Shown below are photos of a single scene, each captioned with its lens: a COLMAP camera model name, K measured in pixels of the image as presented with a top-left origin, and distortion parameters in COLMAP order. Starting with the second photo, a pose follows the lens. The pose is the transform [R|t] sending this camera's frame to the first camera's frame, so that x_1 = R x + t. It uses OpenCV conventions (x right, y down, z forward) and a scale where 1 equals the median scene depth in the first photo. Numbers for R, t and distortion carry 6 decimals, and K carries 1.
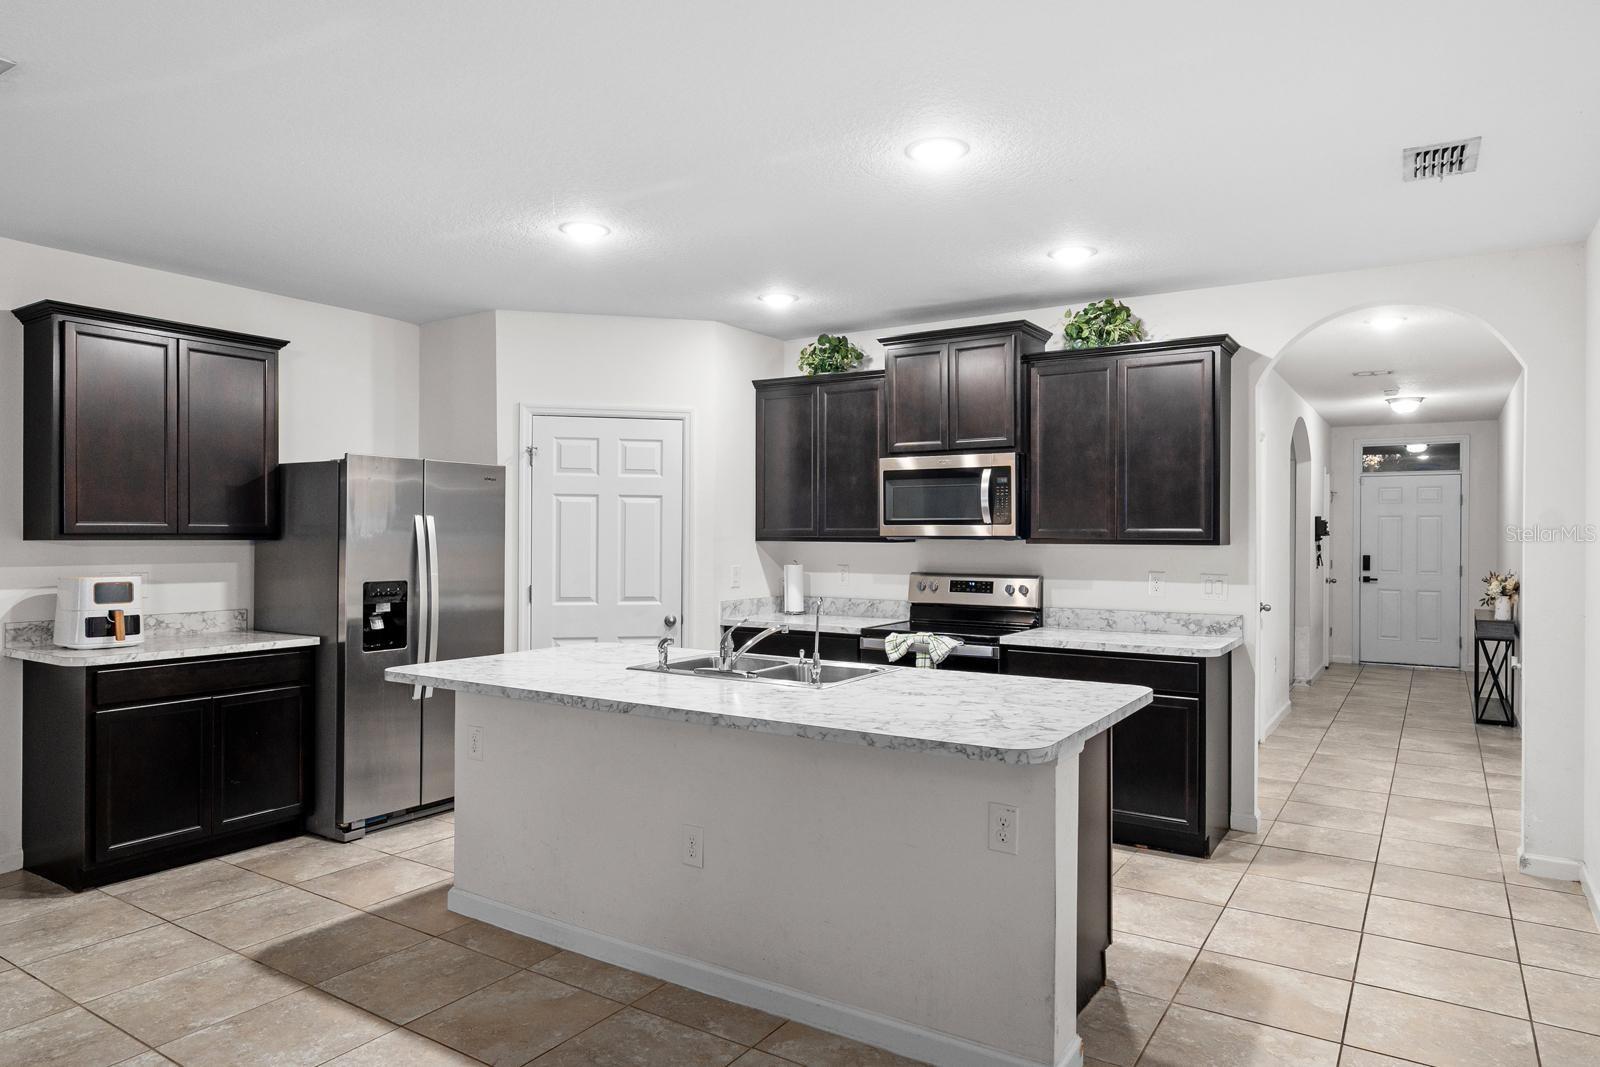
lens RADIAL K [[987.5, 0, 801.8], [0, 987.5, 534.8], [0, 0, 1]] dist [0.002096, -0.002480]
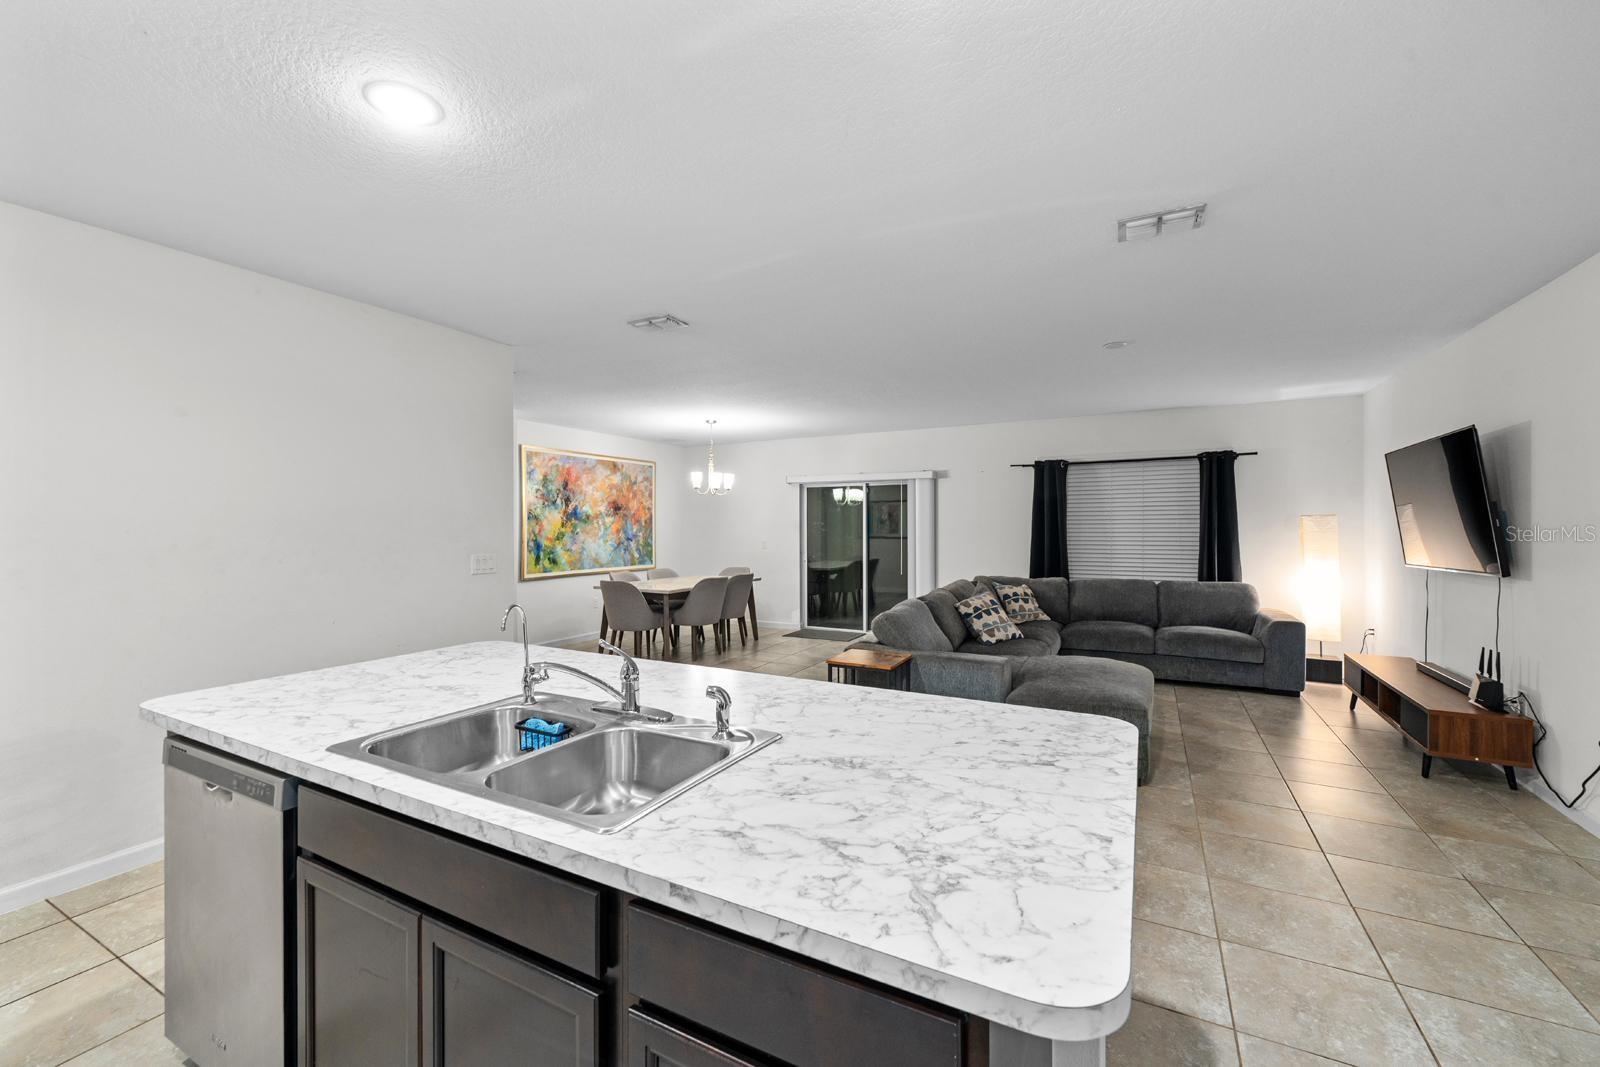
lens RADIAL K [[647.5, 0, 800.7], [0, 647.5, 526.0], [0, 0, 1]] dist [-0.002696, 0.000241]
pose [[-0.996407, -0.001730, -0.084671, -0.110679], [-0.001859, 0.999997, 0.001450, -0.001486], [0.084668, 0.001602, -0.996408, 1.017857]]
